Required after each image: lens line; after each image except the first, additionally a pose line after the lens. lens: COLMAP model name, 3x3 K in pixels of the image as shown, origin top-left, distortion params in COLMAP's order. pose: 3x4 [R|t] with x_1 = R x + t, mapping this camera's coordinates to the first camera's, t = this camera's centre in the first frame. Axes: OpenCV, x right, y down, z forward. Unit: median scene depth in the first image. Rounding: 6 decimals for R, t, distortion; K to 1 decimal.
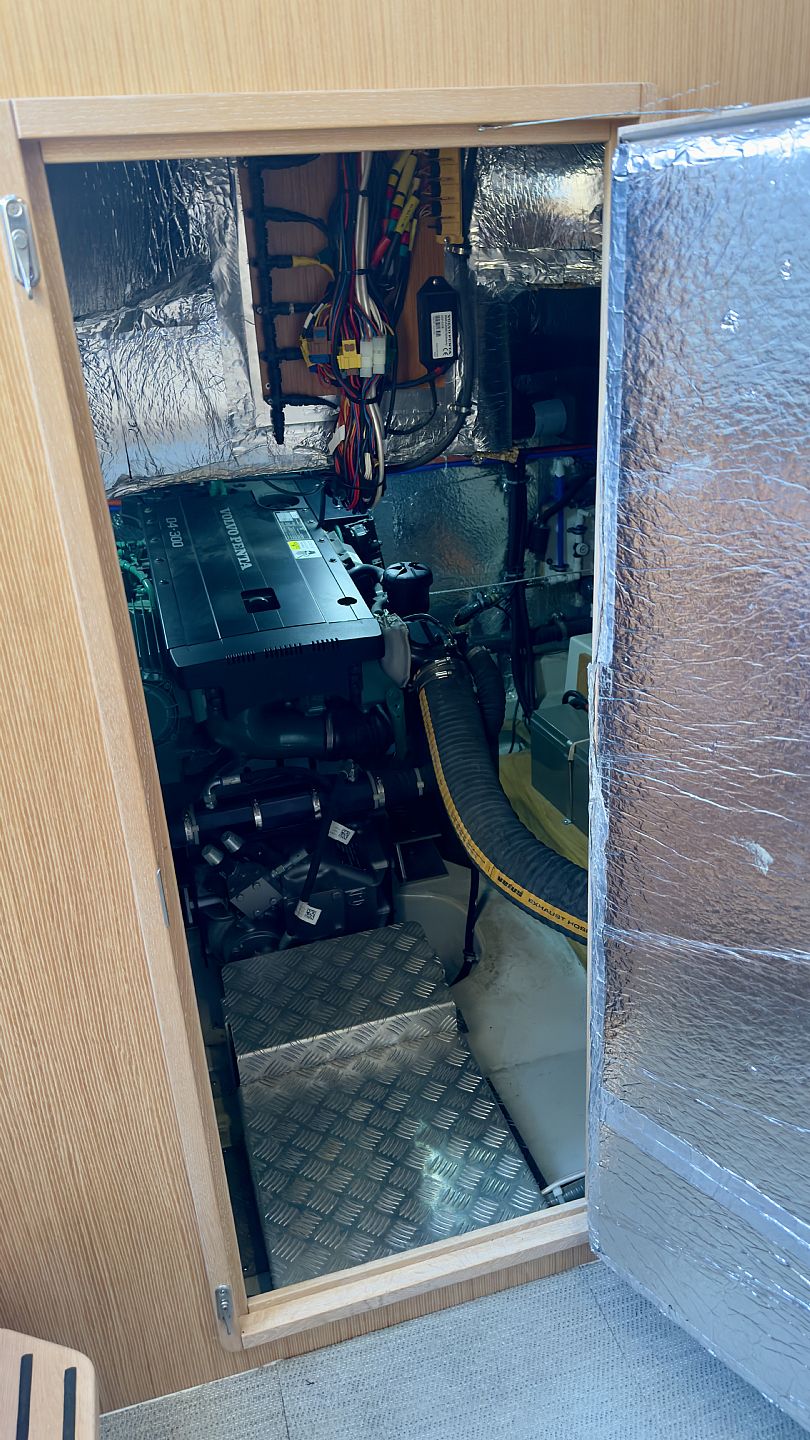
lens RADIAL K [[1088.3, 0, 405.0], [0, 1088.3, 720.0], [0, 0, 1]] dist [-0.002024, -0.000971]
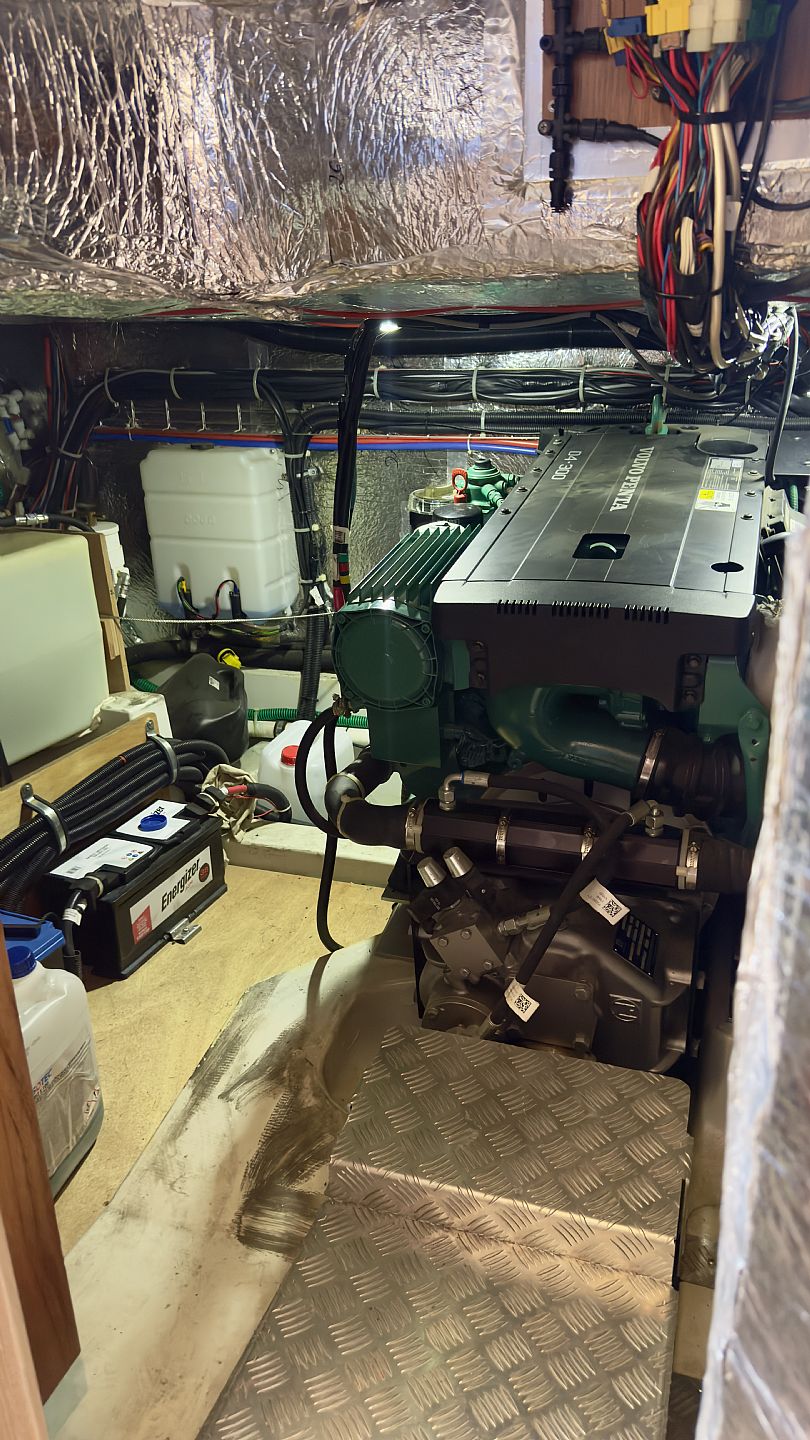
lens RADIAL K [[1010.2, 0, 405.1], [0, 1010.2, 745.1], [0, 0, 1]] dist [0.034790, -0.070238]
pose [[0.808502, 0.252333, -0.531652, 0.144801], [-0.264772, 0.962781, 0.054308, 0.010765], [0.525567, 0.096858, 0.845220, 0.419112]]
